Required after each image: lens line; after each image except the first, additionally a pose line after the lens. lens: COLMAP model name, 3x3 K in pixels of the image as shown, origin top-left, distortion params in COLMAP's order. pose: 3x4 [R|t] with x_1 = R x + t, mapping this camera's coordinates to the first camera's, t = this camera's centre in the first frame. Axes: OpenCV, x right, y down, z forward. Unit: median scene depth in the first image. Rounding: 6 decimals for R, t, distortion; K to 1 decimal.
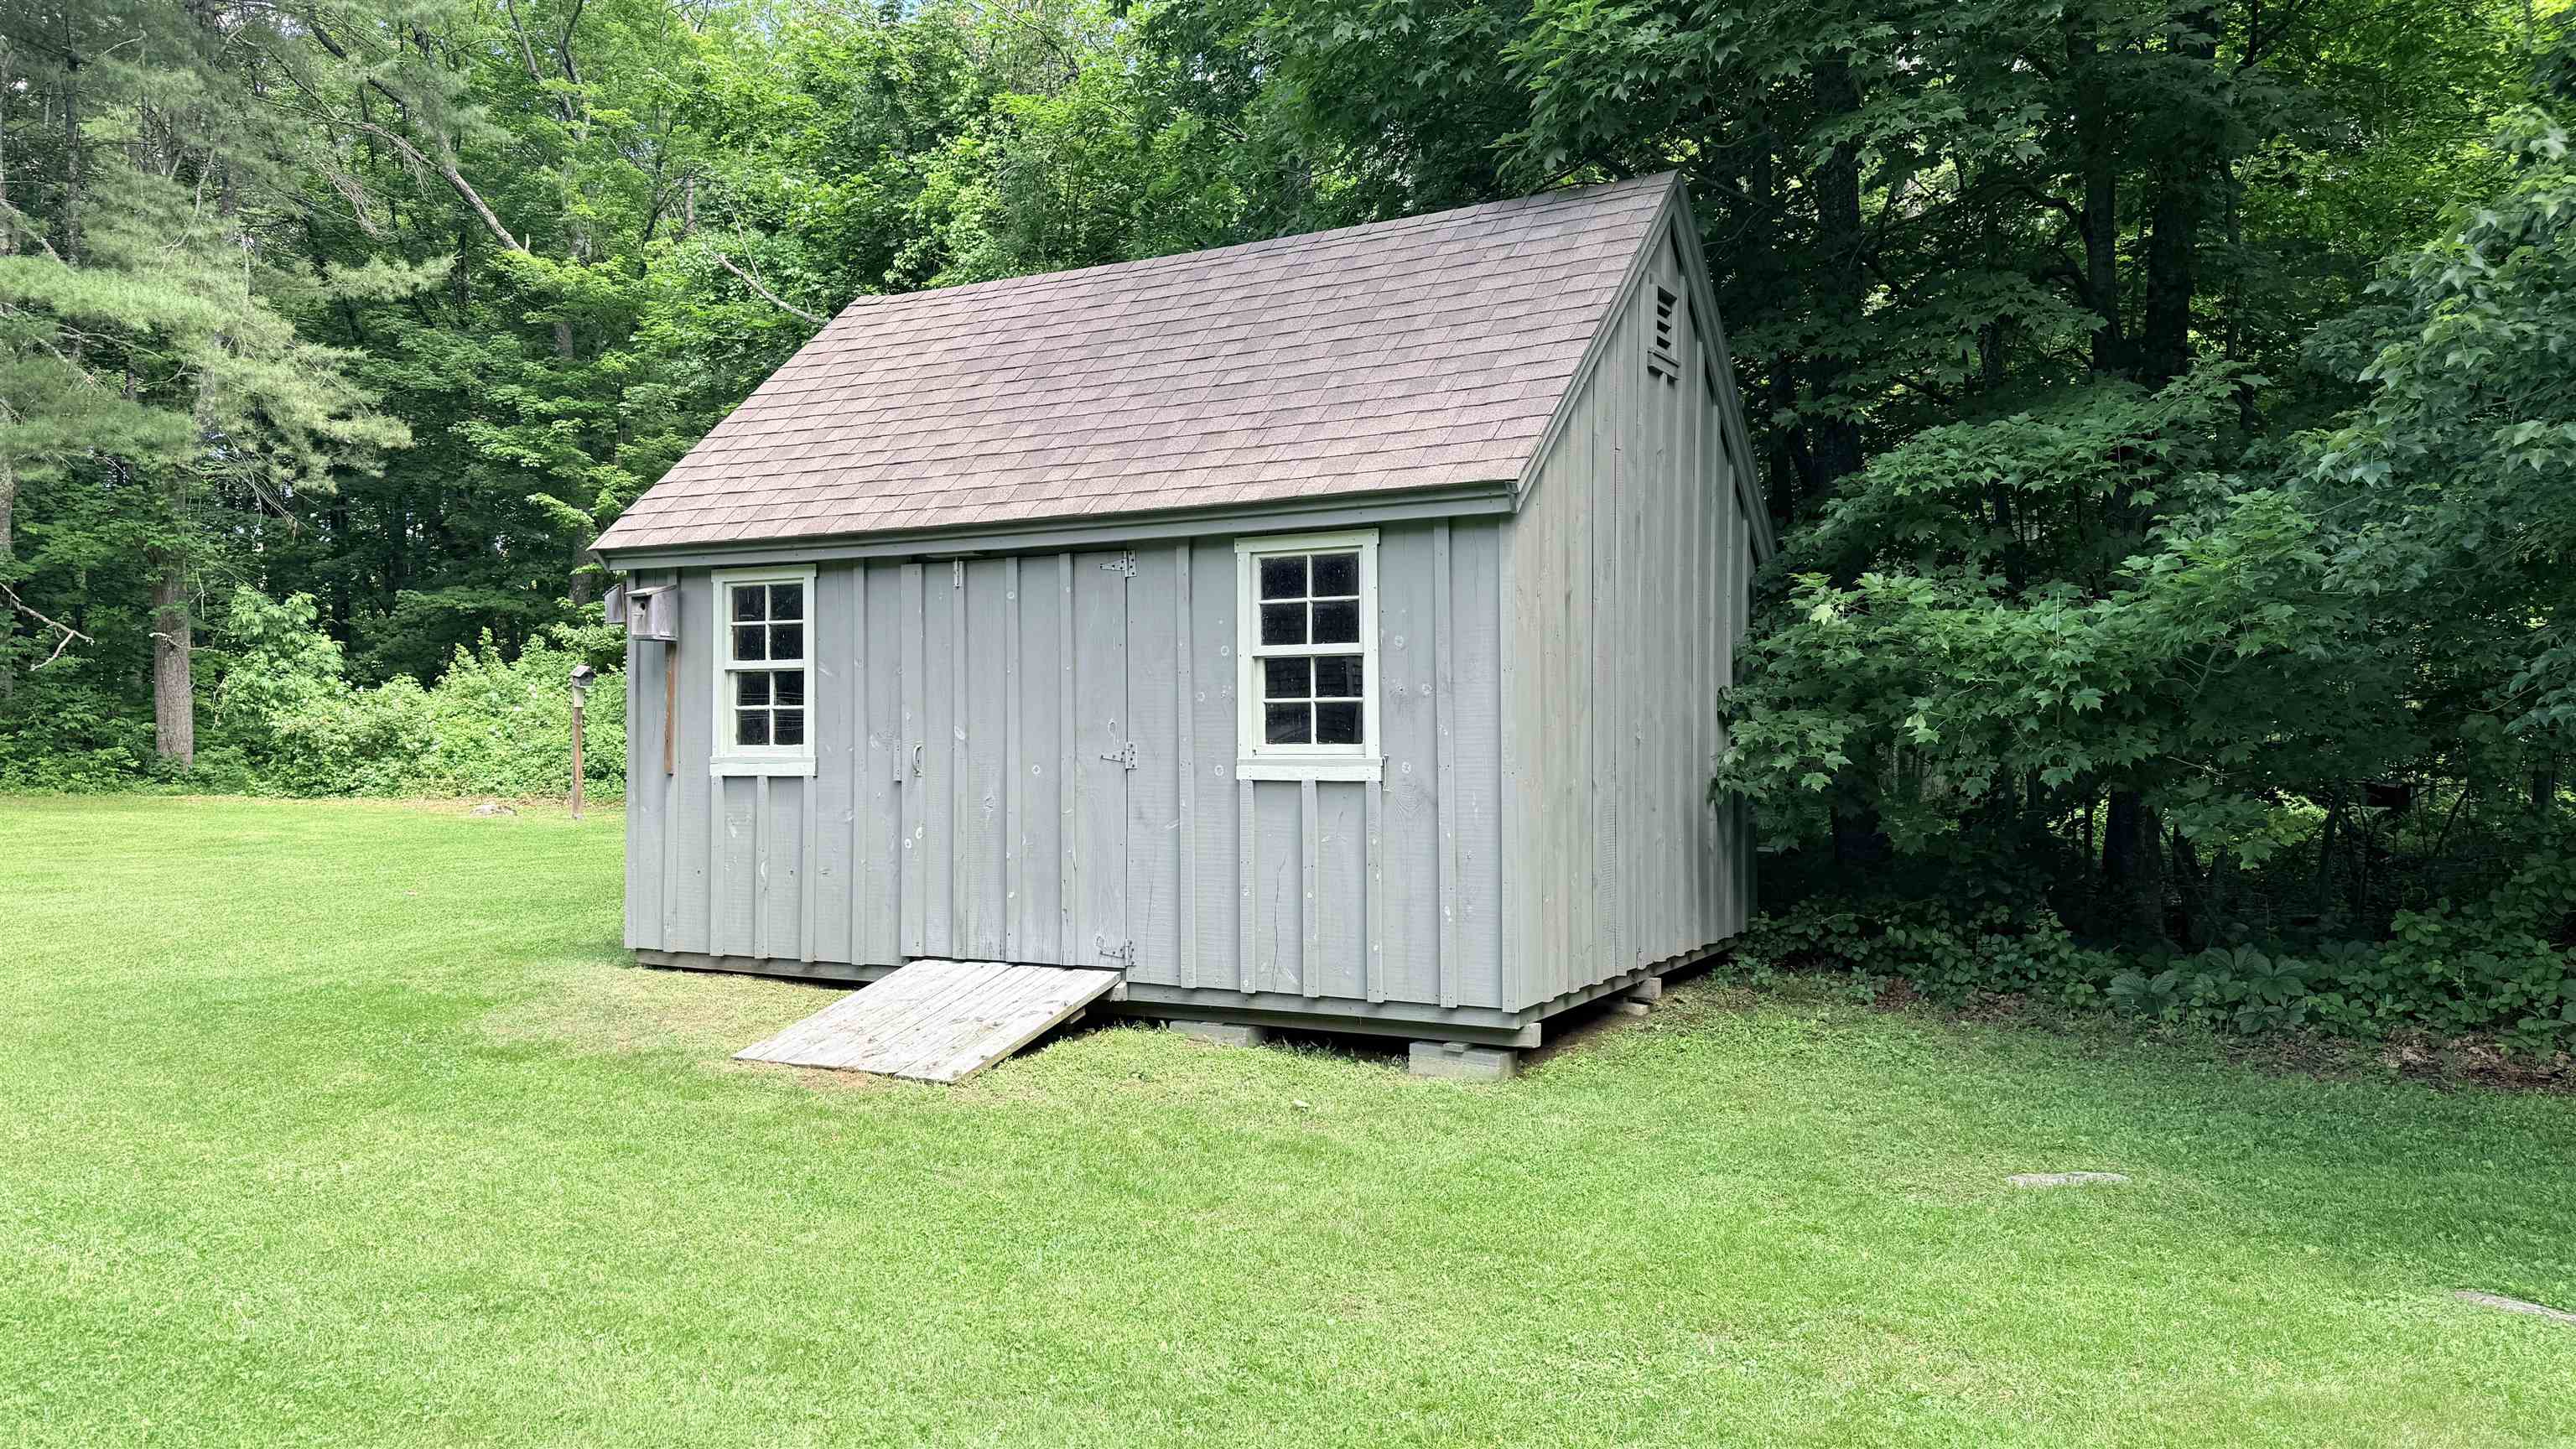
lens RADIAL K [[1884.2, 0, 1374.0], [0, 1884.2, 741.4], [0, 0, 1]] dist [-0.006112, -0.006864]
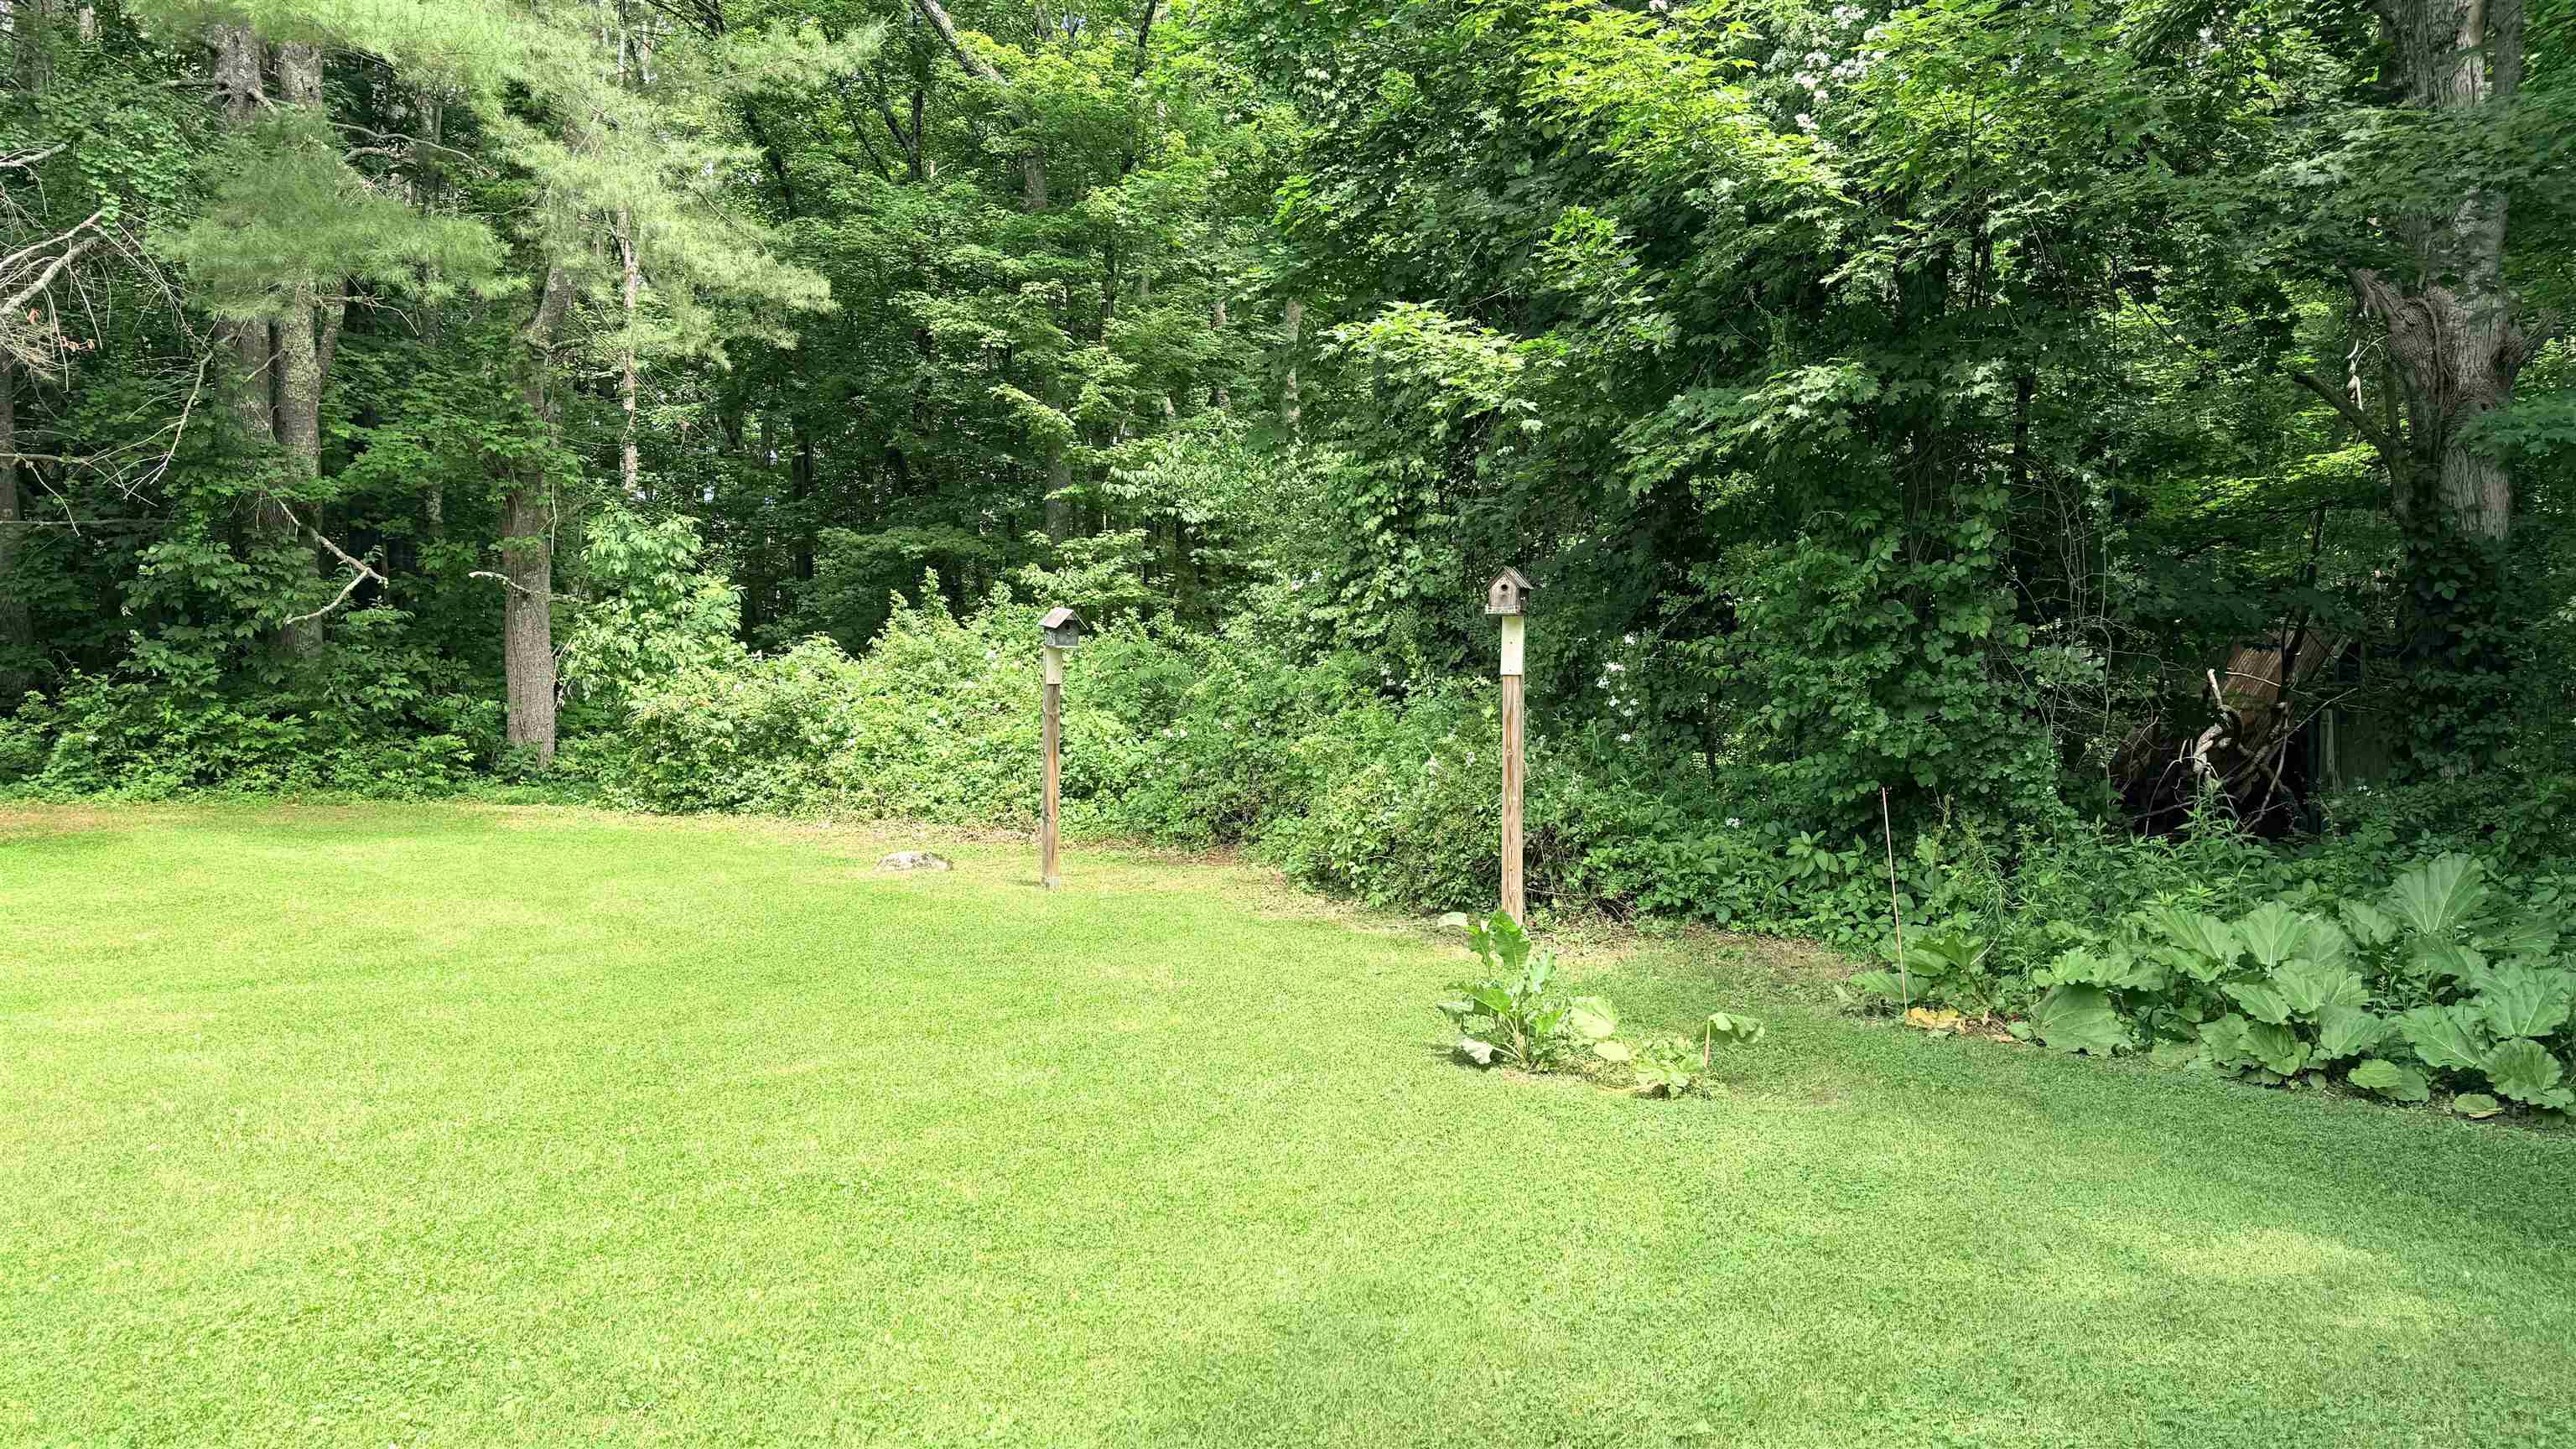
lens RADIAL K [[1793.7, 0, 1330.4], [0, 1793.7, 724.7], [0, 0, 1]] dist [0.103053, -0.171156]
pose [[0.969503, 0.011633, -0.244803, -0.169018], [-0.010410, 0.999926, 0.006288, -0.008299], [0.244858, -0.003548, 0.969553, 0.400182]]
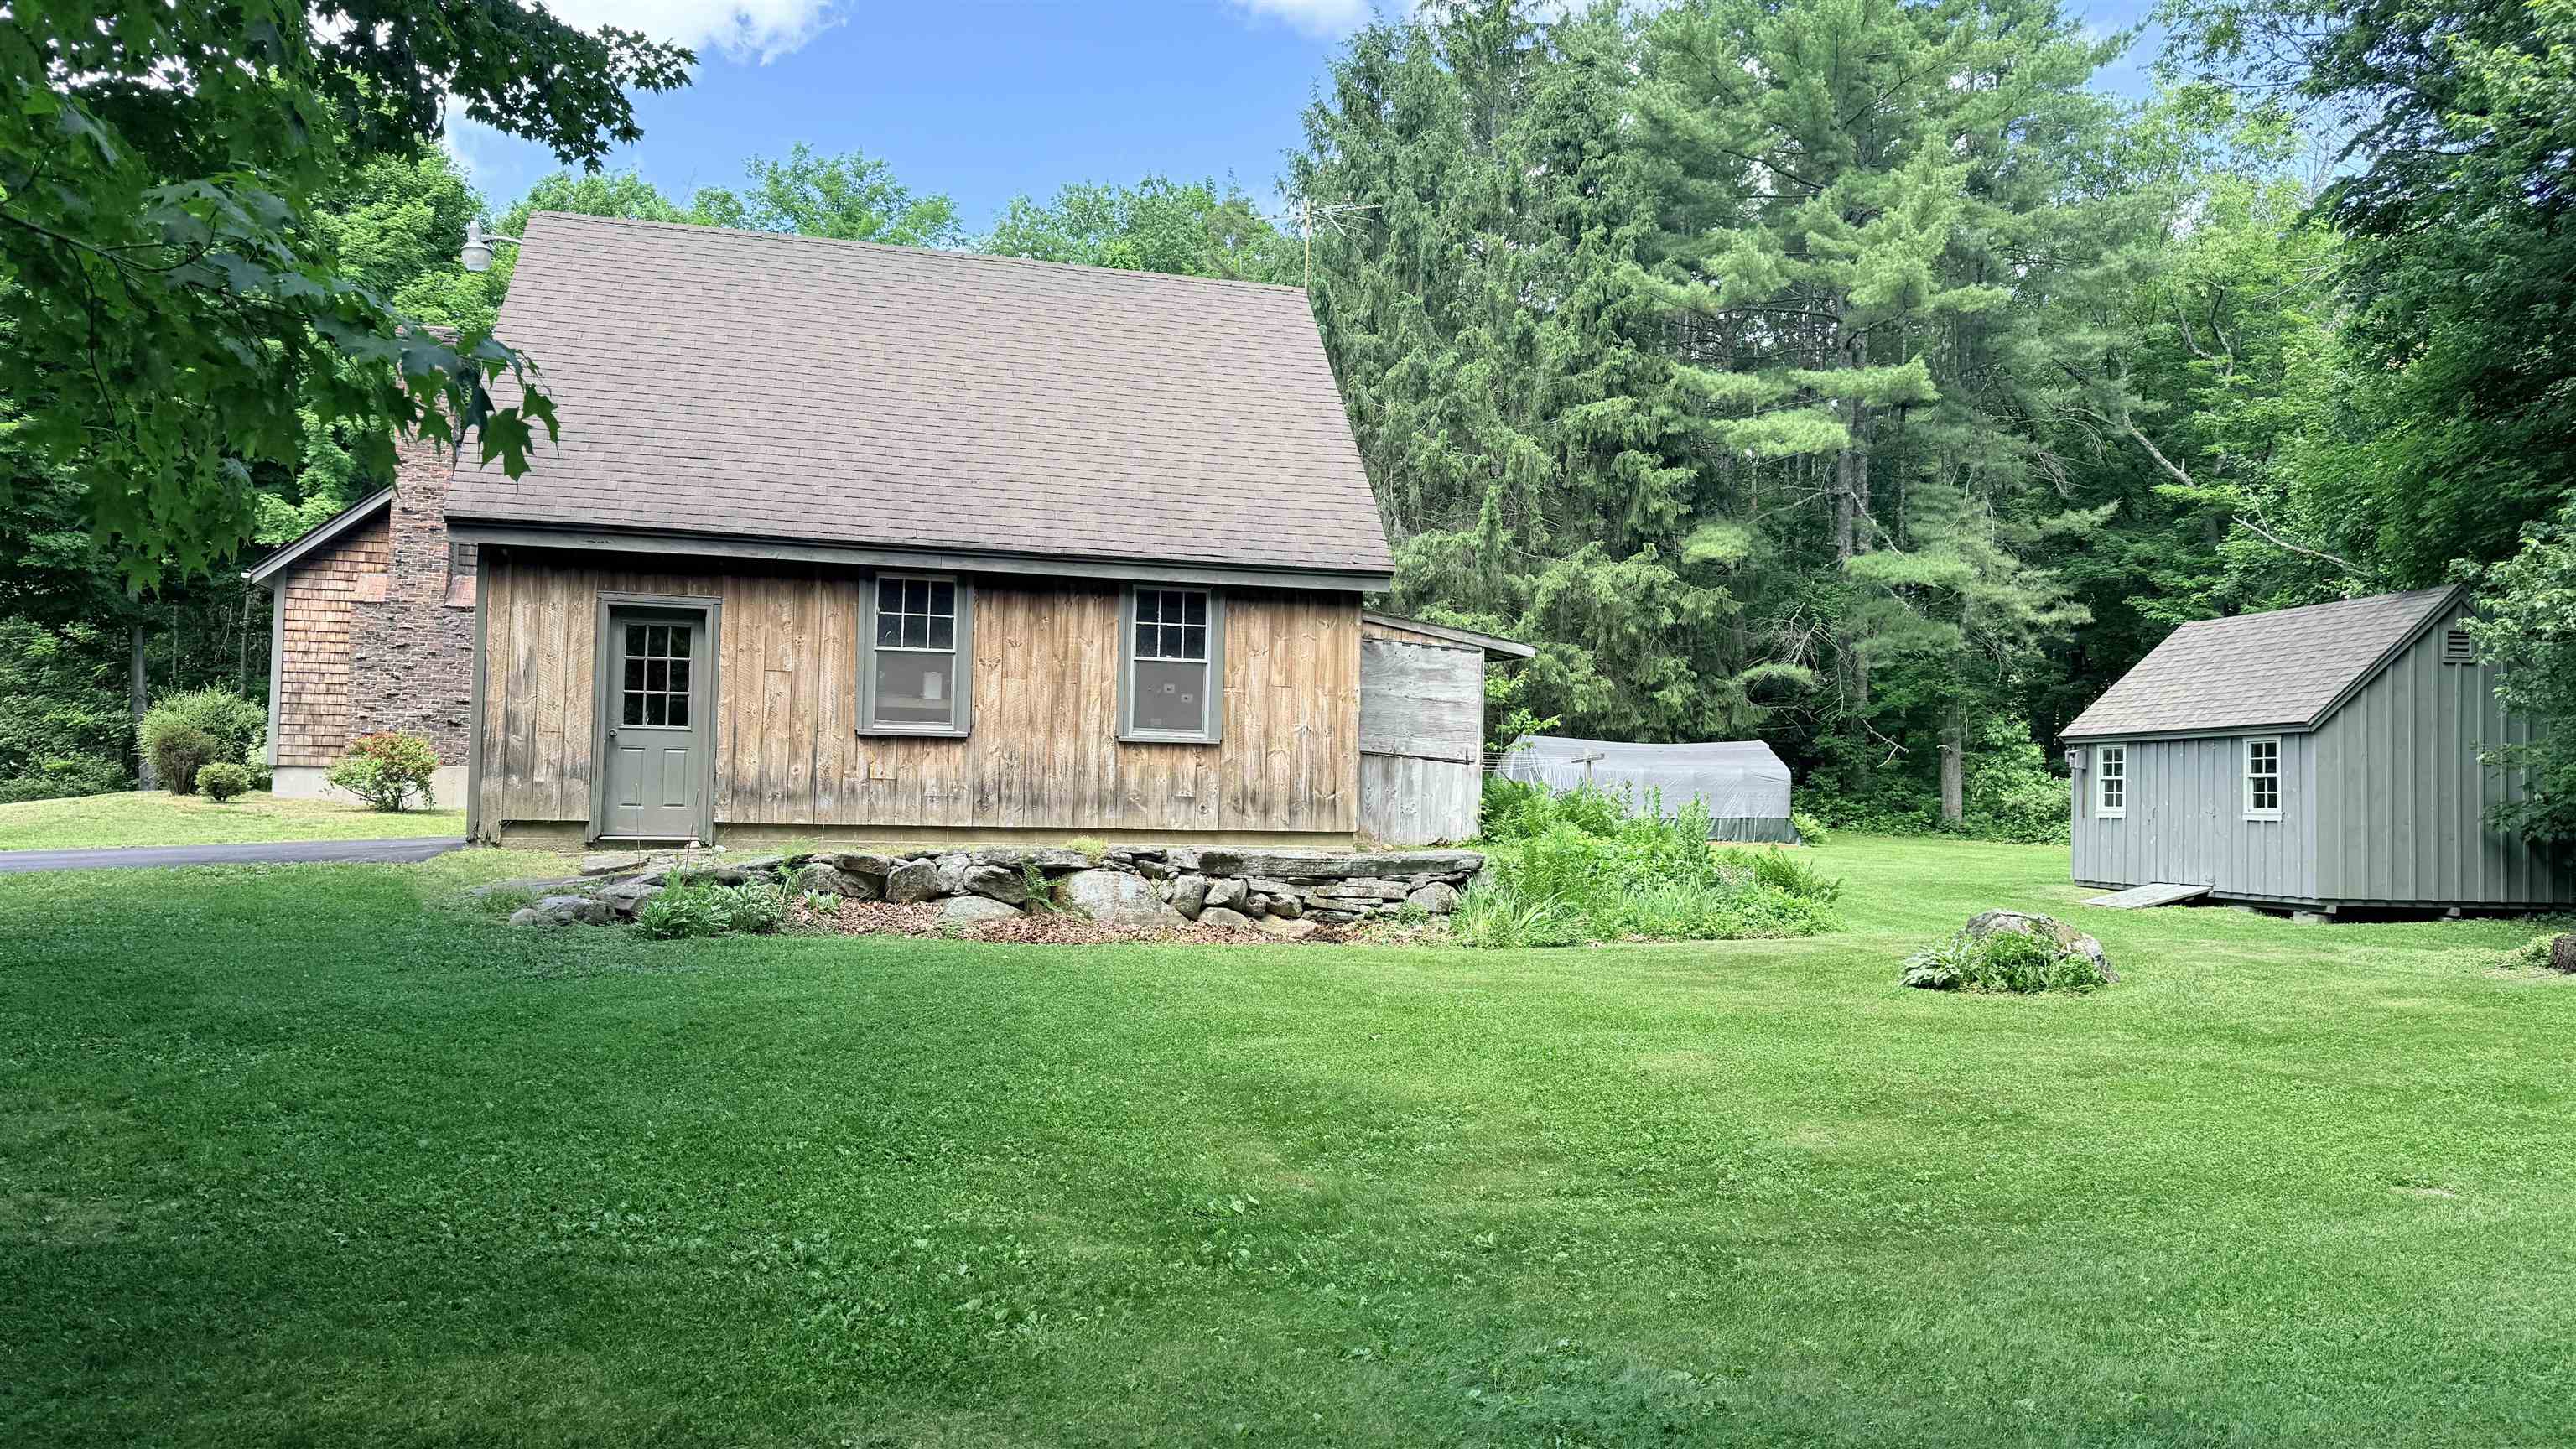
lens RADIAL K [[1791.1, 0, 1288.0], [0, 1791.1, 724.5], [0, 0, 1]] dist [0.093541, -0.132262]
pose [[0.594798, -0.016643, -0.803703, 0.313376], [-0.026690, 0.998826, -0.040436, 0.006255], [0.803432, 0.045502, 0.593655, -0.445199]]
